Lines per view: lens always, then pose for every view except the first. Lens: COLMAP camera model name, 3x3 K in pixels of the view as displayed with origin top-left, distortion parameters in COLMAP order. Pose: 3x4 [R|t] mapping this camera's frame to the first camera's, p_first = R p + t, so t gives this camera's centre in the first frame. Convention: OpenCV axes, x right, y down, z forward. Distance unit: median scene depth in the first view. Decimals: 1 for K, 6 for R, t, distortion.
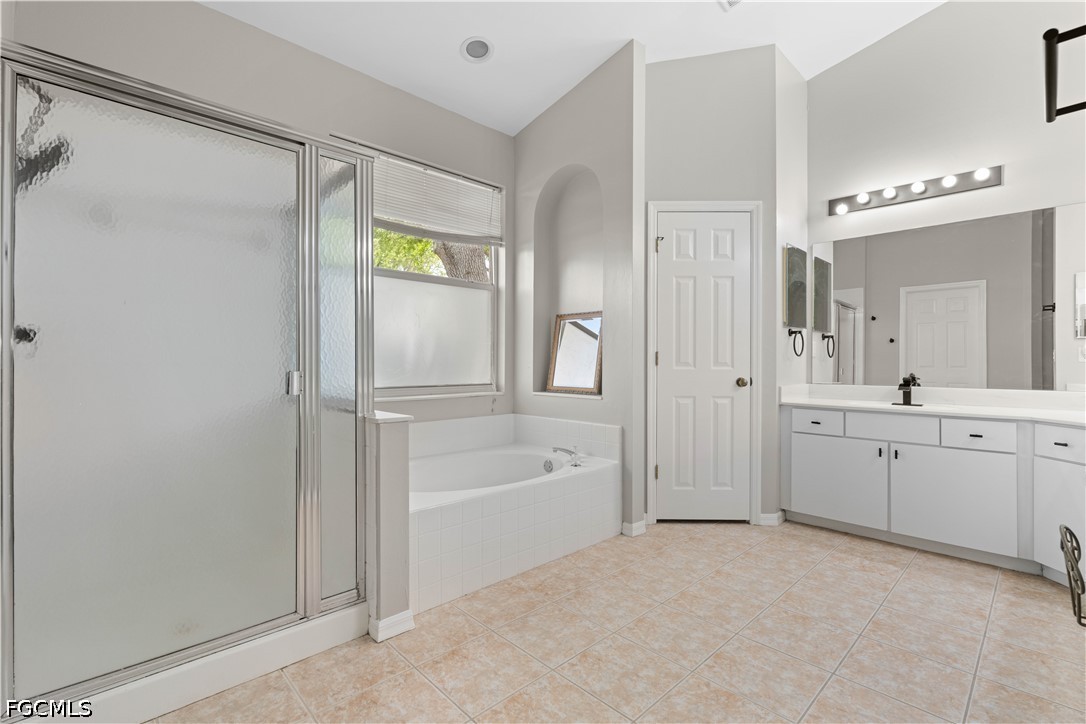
lens RADIAL K [[492.4, 0, 541.8], [0, 492.4, 357.3], [0, 0, 1]] dist [-0.011543, 0.003543]
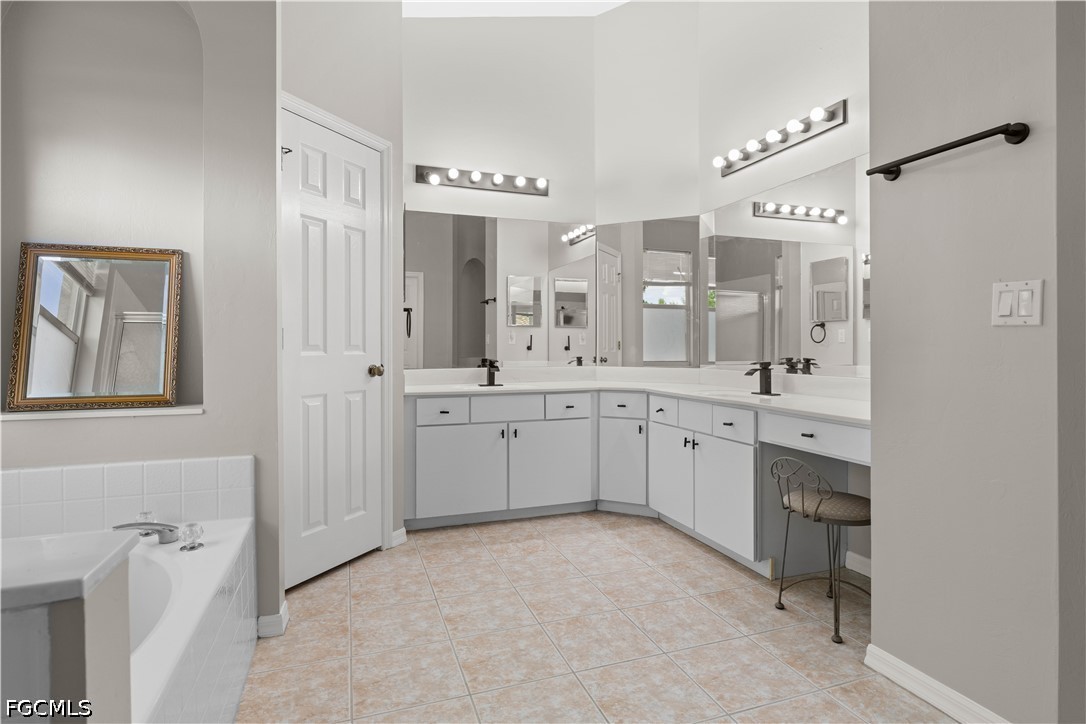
lens RADIAL K [[558.9, 0, 542.8], [0, 558.9, 350.2], [0, 0, 1]] dist [-0.005248, -0.000452]
pose [[0.407588, -0.008903, 0.913122, -0.324752], [-0.004467, 0.999921, 0.011743, 0.008208], [-0.913155, -0.008865, 0.407516, 0.458771]]
